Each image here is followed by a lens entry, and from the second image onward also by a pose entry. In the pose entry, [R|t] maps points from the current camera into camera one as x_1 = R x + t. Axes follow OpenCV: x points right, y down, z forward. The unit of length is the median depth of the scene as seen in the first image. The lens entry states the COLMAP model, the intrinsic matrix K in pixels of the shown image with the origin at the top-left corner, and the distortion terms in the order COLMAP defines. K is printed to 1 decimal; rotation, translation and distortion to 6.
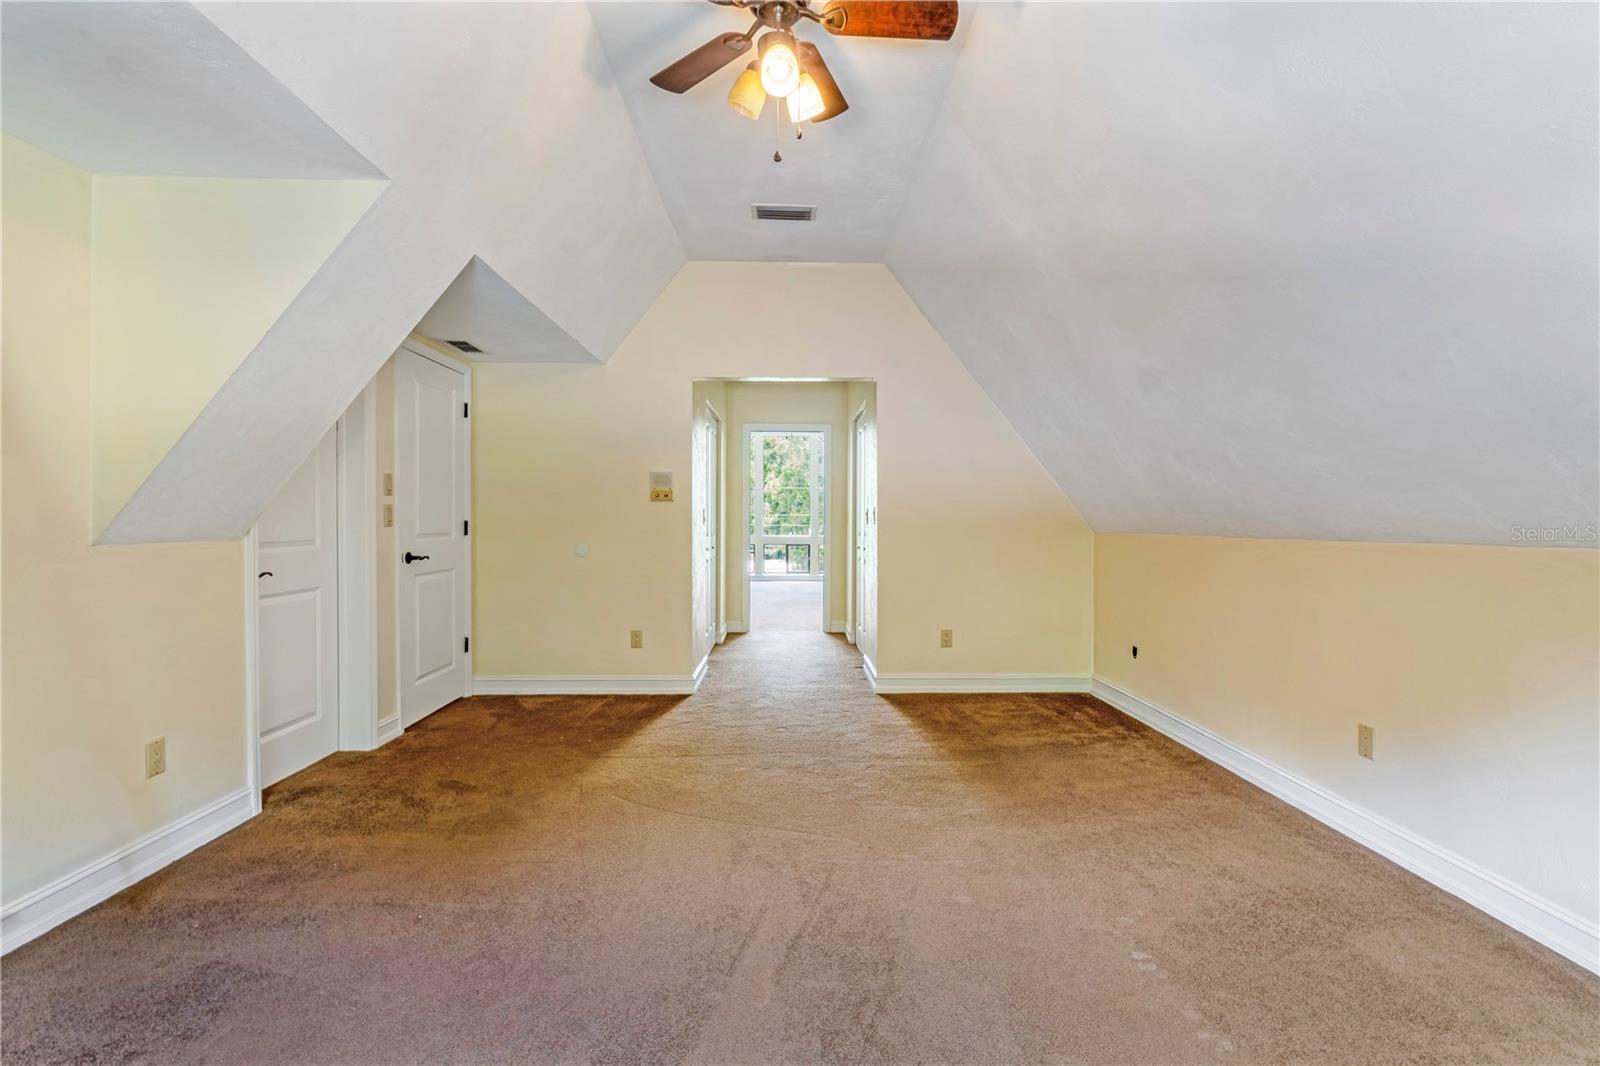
lens RADIAL K [[746.4, 0, 801.0], [0, 746.4, 529.9], [0, 0, 1]] dist [-0.003798, -0.000867]
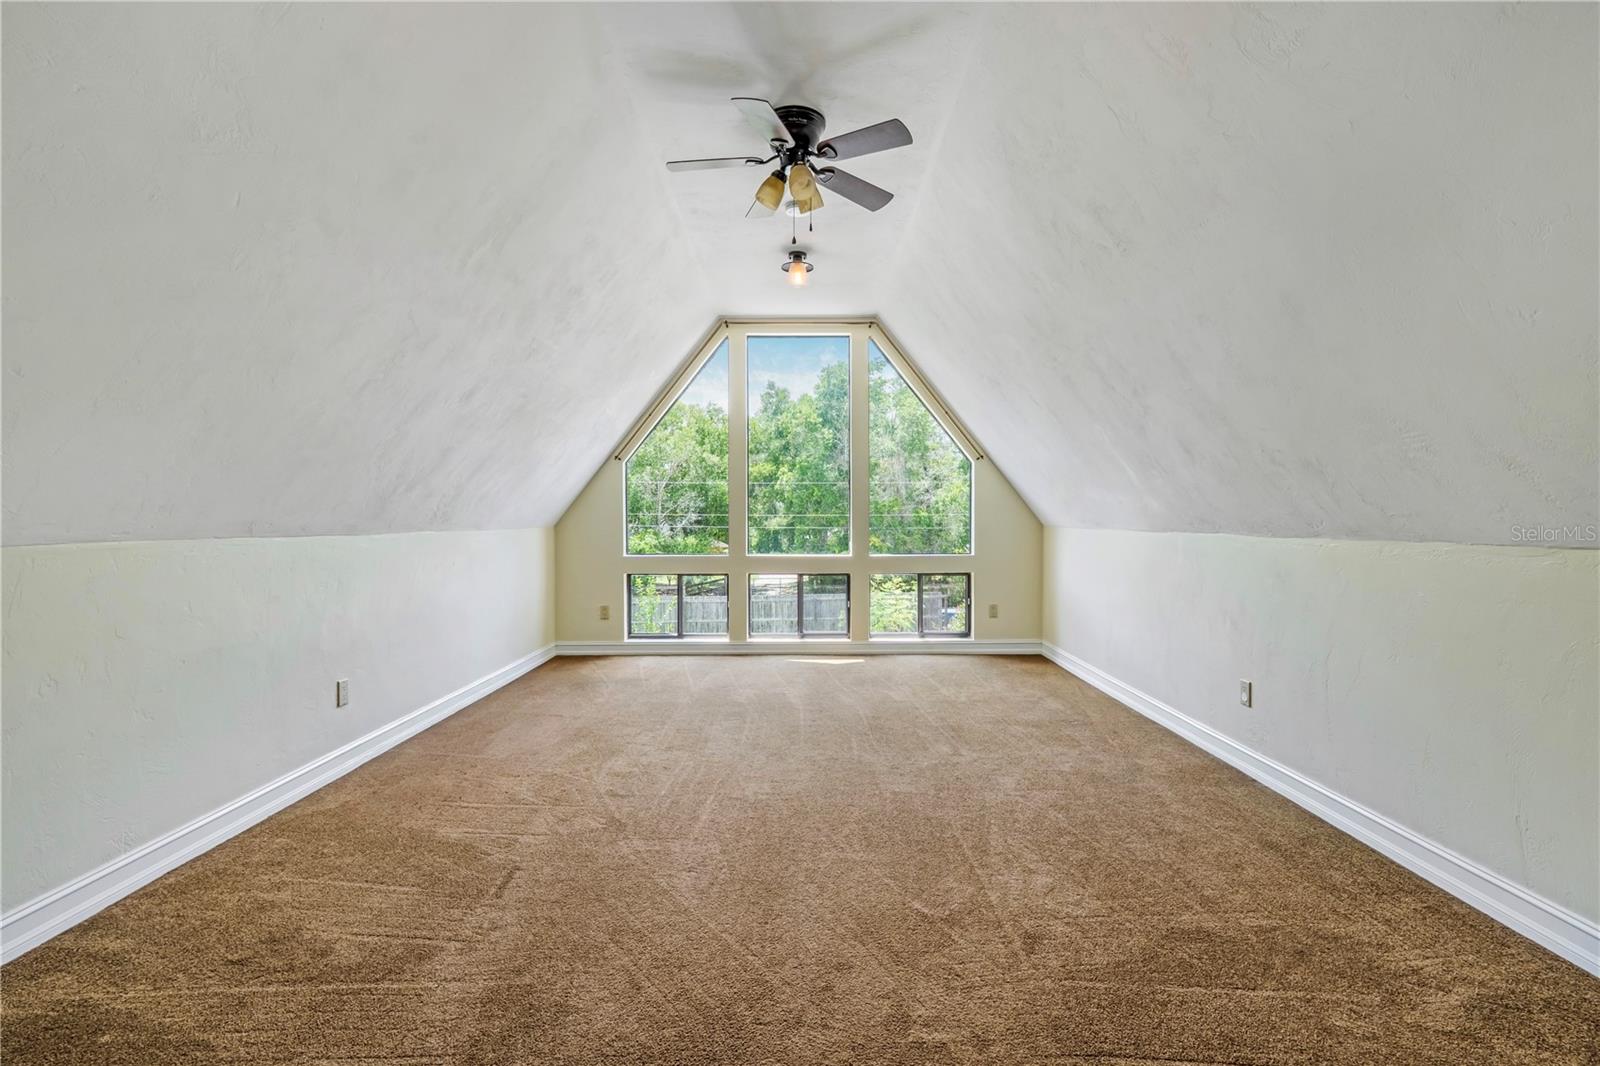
lens RADIAL K [[746.4, 0, 800.1], [0, 746.4, 531.4], [0, 0, 1]] dist [-0.003798, -0.000867]
pose [[0.999755, 0.002058, -0.022025, -0.002573], [-0.002061, 0.999998, -0.000127, -0.001785], [0.022025, 0.000172, 0.999757, 0.144561]]
